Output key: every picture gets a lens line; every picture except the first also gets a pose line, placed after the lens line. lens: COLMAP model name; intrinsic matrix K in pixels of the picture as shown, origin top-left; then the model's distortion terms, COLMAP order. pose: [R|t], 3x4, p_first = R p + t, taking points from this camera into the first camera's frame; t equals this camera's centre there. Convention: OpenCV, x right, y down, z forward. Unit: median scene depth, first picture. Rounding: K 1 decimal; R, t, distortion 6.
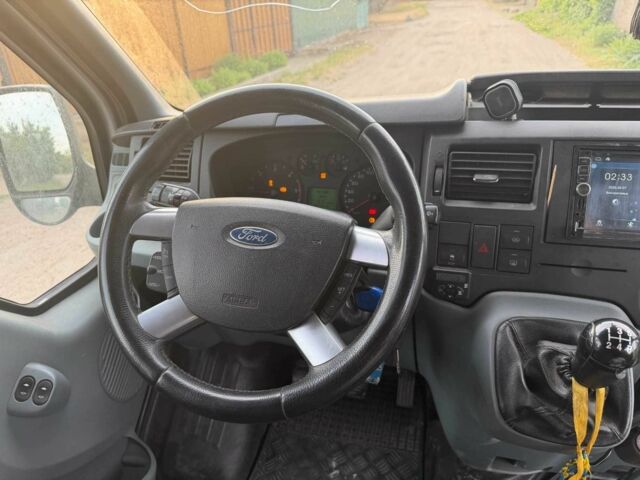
lens RADIAL K [[465.8, 0, 320.0], [0, 465.8, 240.0], [0, 0, 1]] dist [0.009248, -0.002443]
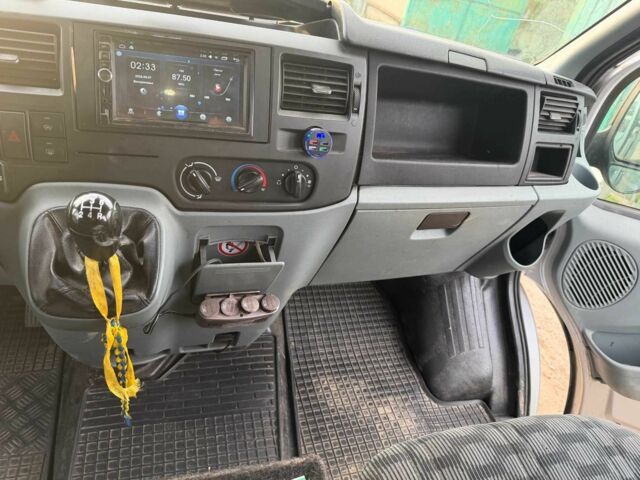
lens RADIAL K [[465.8, 0, 320.0], [0, 465.8, 240.0], [0, 0, 1]] dist [0.009248, -0.002443]
pose [[0.852491, -0.108775, 0.511299, 0.394767], [0.030259, 0.986739, 0.159471, 0.095843], [-0.521865, -0.120477, 0.844477, -0.146256]]
